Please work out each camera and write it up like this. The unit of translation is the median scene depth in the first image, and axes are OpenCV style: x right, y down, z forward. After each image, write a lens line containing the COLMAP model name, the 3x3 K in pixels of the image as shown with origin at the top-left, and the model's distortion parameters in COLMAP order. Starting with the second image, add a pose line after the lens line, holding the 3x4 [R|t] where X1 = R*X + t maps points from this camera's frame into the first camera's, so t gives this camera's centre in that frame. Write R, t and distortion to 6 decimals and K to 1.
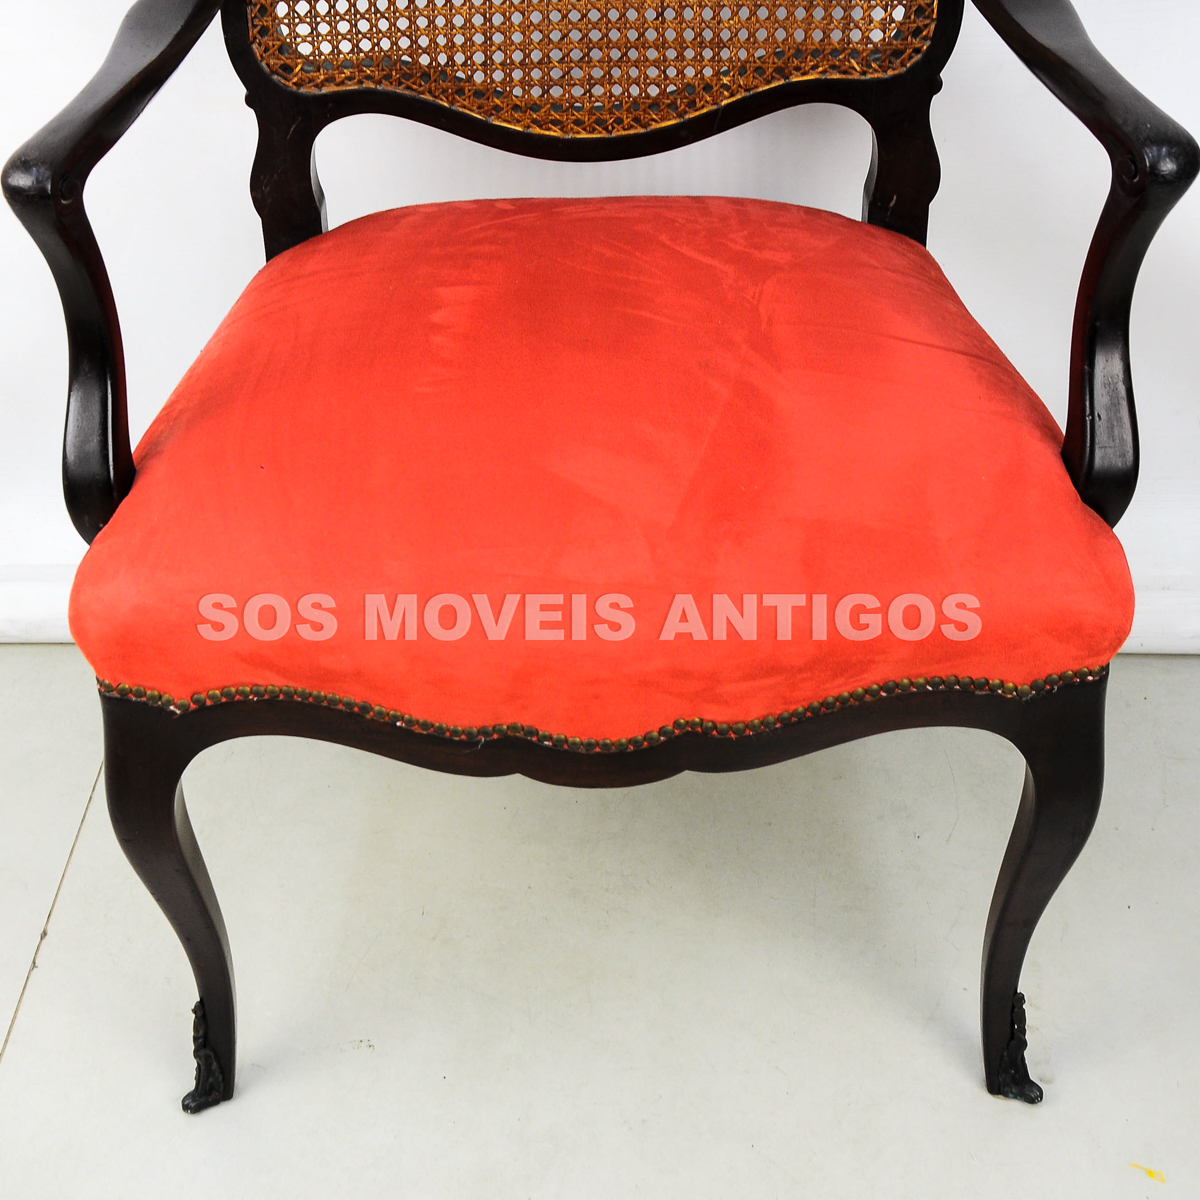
lens RADIAL K [[2075.6, 0, 552.7], [0, 2075.6, 661.8], [0, 0, 1]] dist [-0.021451, 0.229494]
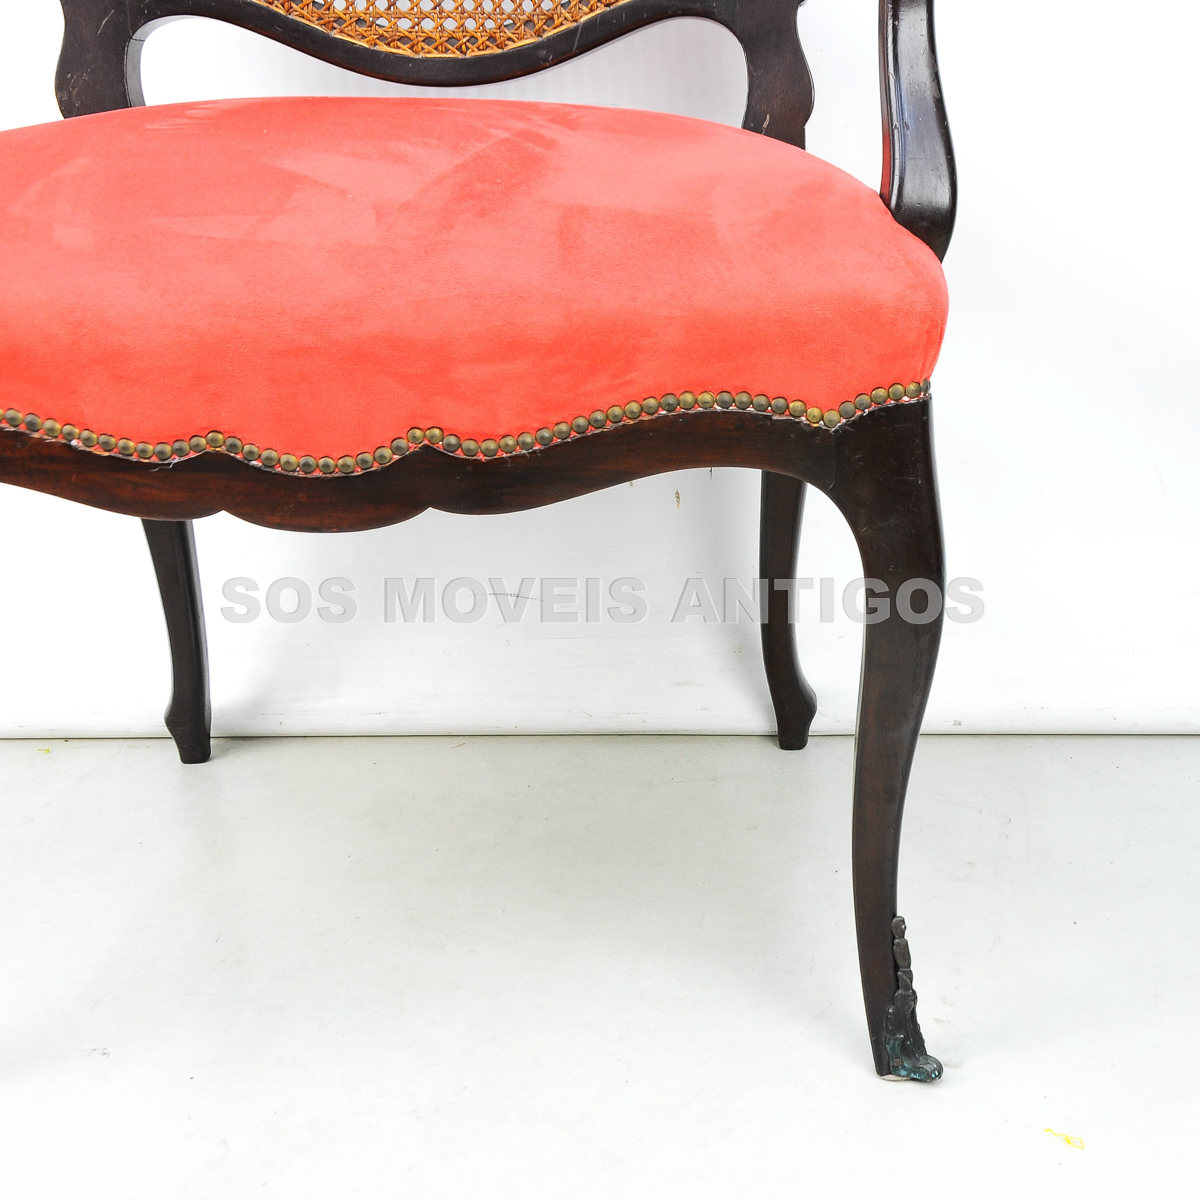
lens RADIAL K [[2169.1, 0, 892.2], [0, 2169.1, 648.9], [0, 0, 1]] dist [-0.008464, 0.331633]
pose [[0.998134, 0.005164, 0.060849, 0.167014], [0.015438, 0.942719, -0.333232, 0.338053], [-0.059085, 0.333549, 0.940879, 0.160433]]
